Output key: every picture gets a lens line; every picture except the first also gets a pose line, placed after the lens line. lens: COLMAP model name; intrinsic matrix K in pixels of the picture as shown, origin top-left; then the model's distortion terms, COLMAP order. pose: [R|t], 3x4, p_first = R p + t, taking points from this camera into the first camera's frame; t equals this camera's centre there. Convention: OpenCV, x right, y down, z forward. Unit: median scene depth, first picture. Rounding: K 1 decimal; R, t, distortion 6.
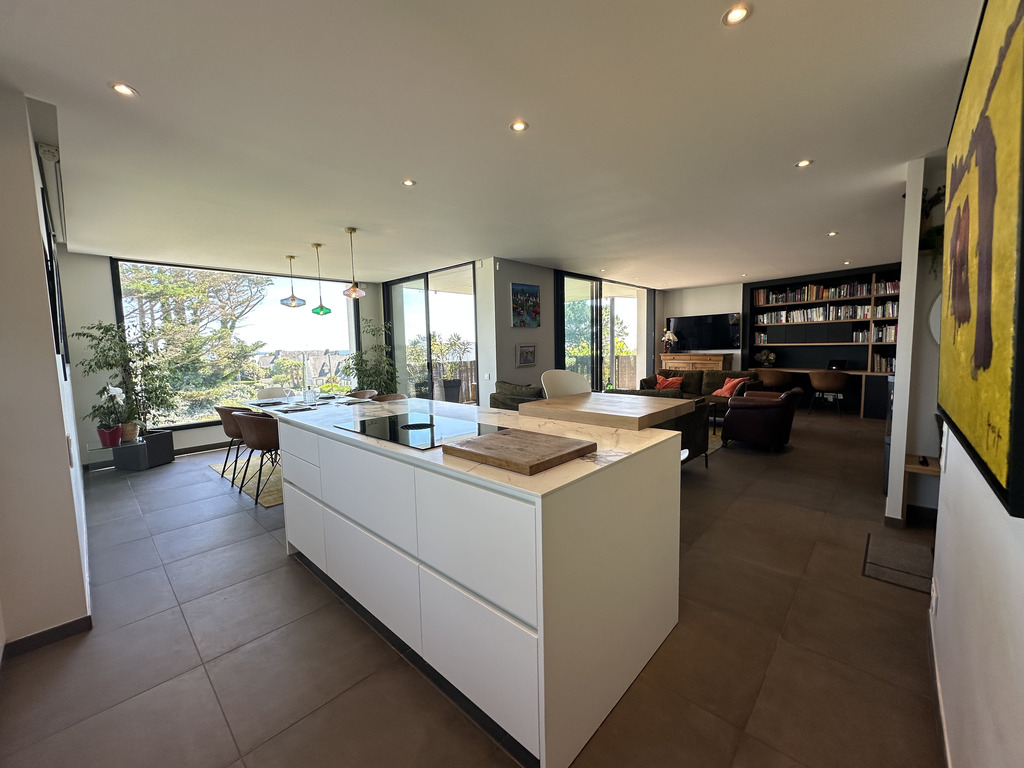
lens RADIAL K [[408.2, 0, 511.6], [0, 408.2, 381.8], [0, 0, 1]] dist [0.000028, -0.000443]
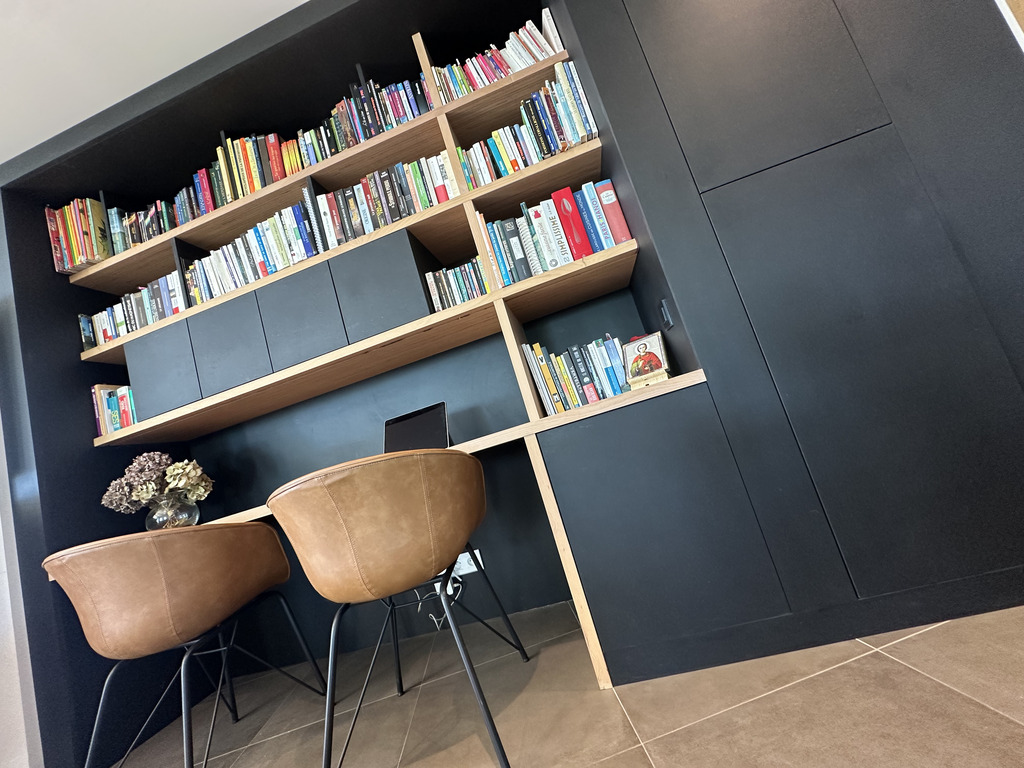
lens RADIAL K [[408.2, 0, 504.5], [0, 408.2, 390.2], [0, 0, 1]] dist [0.000028, -0.000443]
pose [[0.666410, -0.069752, 0.742316, 0.826384], [0.329805, 0.920490, -0.209586, -0.000487], [-0.668675, 0.384490, 0.636428, 1.011326]]
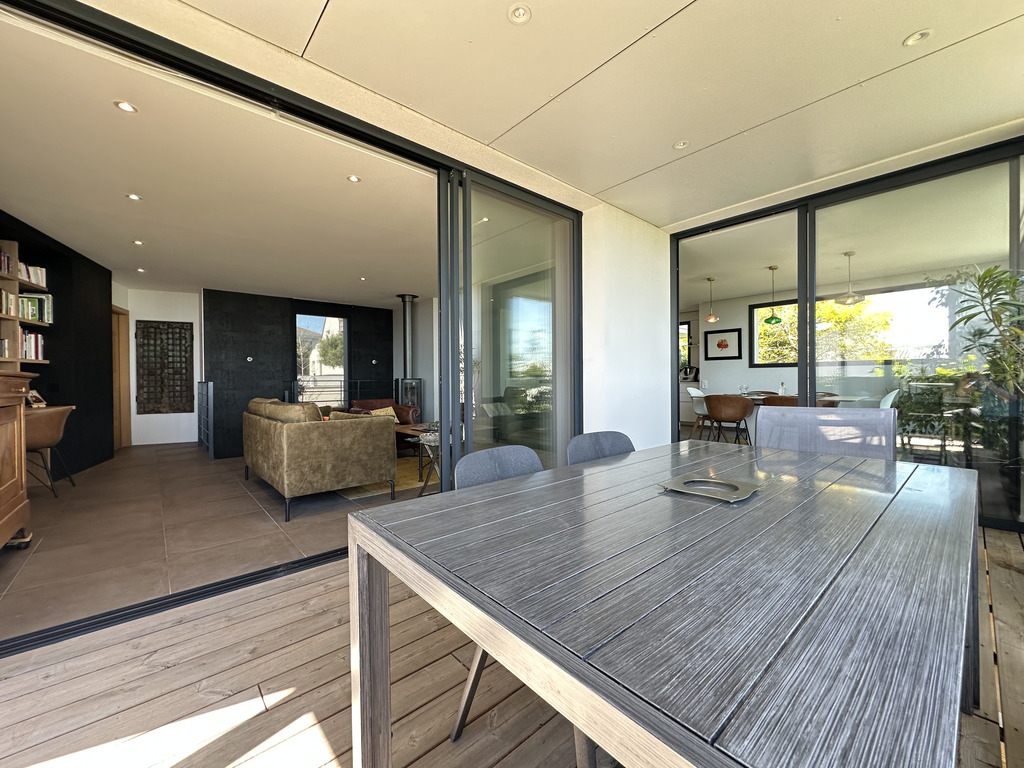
lens RADIAL K [[408.2, 0, 509.1], [0, 408.2, 382.0], [0, 0, 1]] dist [0.000028, -0.000443]
pose [[-0.995482, 0.030027, 0.090080, 0.157715], [0.038357, 0.995000, 0.092218, -0.102723], [-0.086861, 0.095257, -0.991656, 1.748408]]
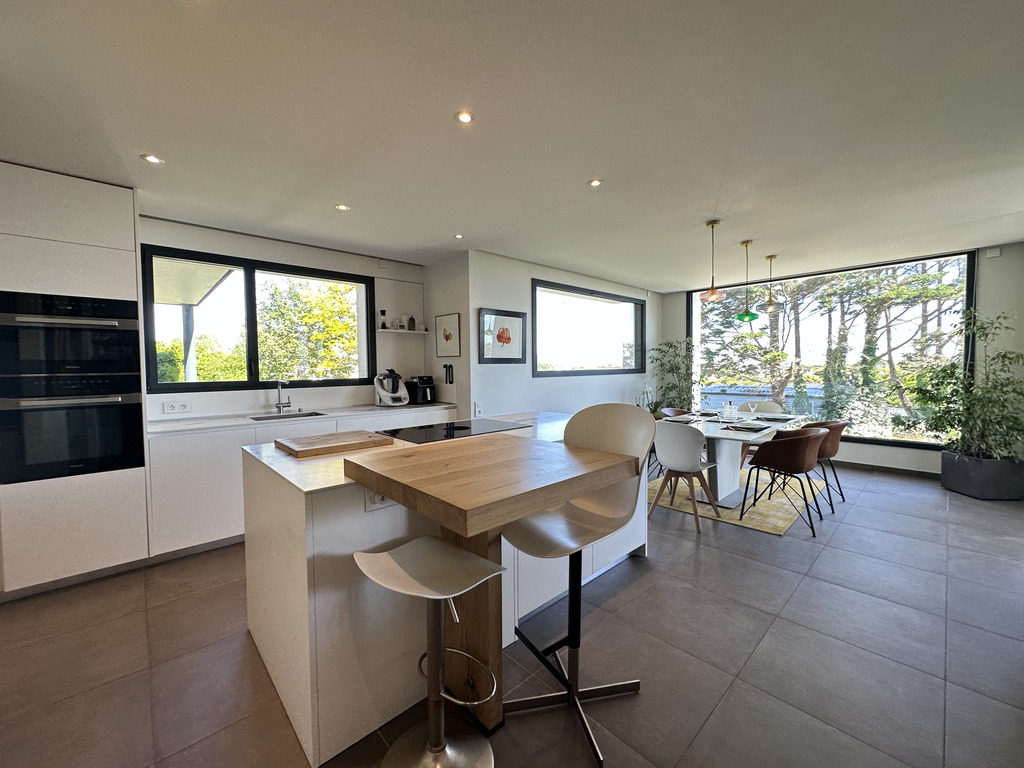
lens RADIAL K [[408.2, 0, 512.7], [0, 408.2, 377.3], [0, 0, 1]] dist [0.000028, -0.000443]
pose [[-0.079713, 0.049439, -0.995591, 0.336635], [-0.076715, 0.995503, 0.055577, -0.043343], [0.993862, 0.080807, -0.075561, 0.447847]]
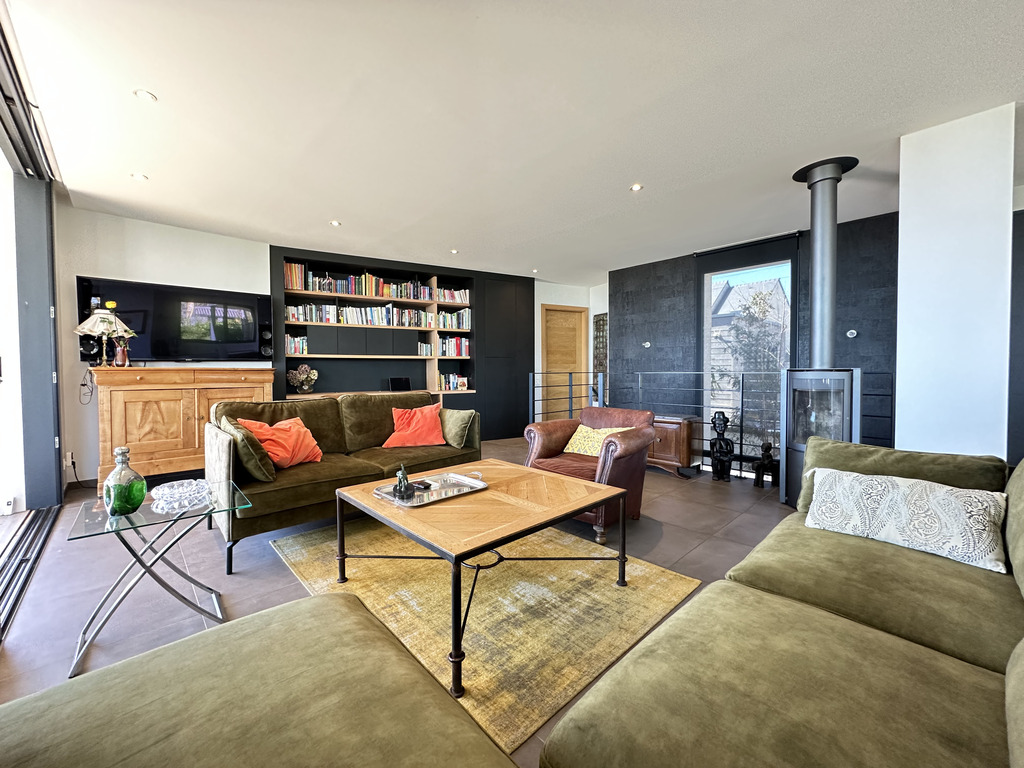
lens RADIAL K [[408.2, 0, 511.7], [0, 408.2, 380.8], [0, 0, 1]] dist [0.000028, -0.000443]
pose [[0.054557, -0.001759, 0.998509, 0.039130], [0.092829, 0.995677, -0.003318, -0.031573], [-0.994186, 0.092871, 0.054484, 0.922607]]
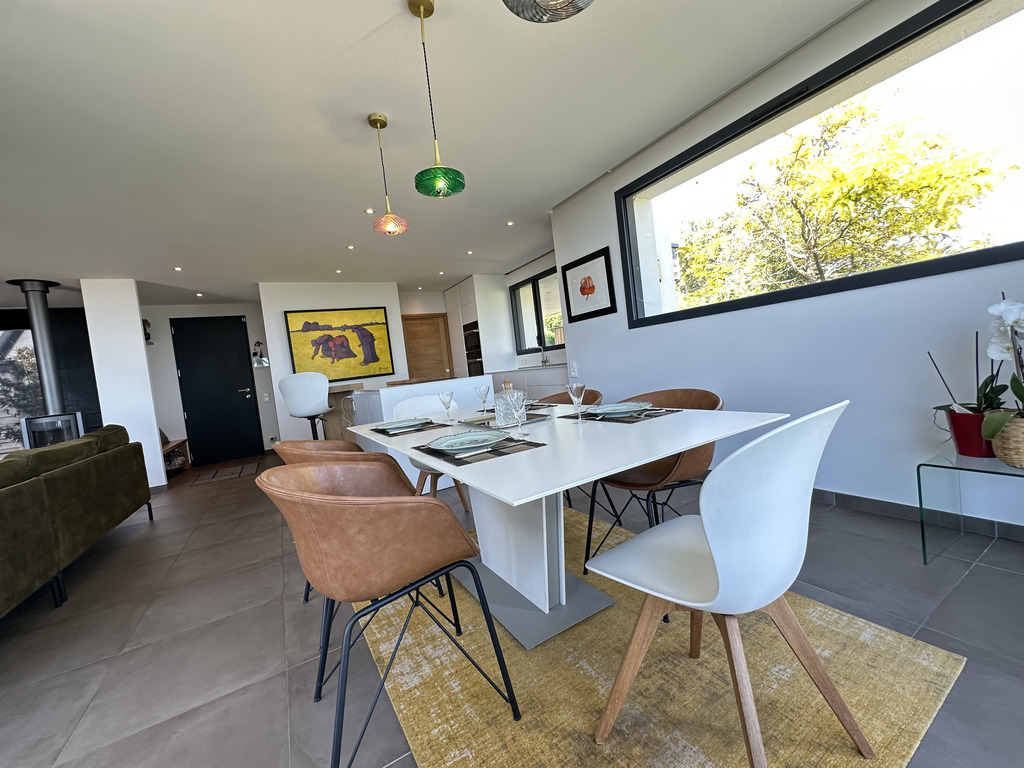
lens RADIAL K [[408.2, 0, 509.9], [0, 408.2, 381.4], [0, 0, 1]] dist [0.000028, -0.000443]
pose [[-0.946406, 0.121049, 0.299438, -0.474205], [0.163166, 0.979295, 0.119823, -0.026220], [-0.278734, 0.162259, -0.946562, 1.040236]]
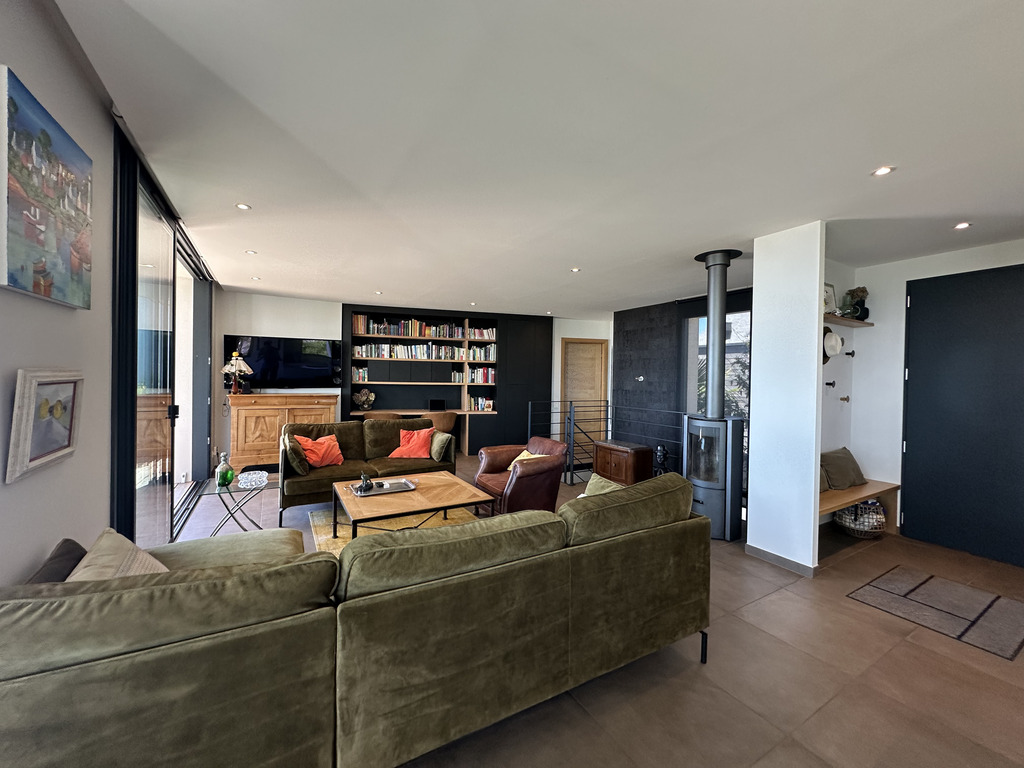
lens RADIAL K [[408.2, 0, 513.1], [0, 408.2, 381.2], [0, 0, 1]] dist [0.000028, -0.000443]
pose [[0.278340, 0.018778, 0.960299, -0.116373], [0.061101, 0.997438, -0.037214, -0.062834], [-0.958537, 0.069033, 0.276479, 0.681108]]
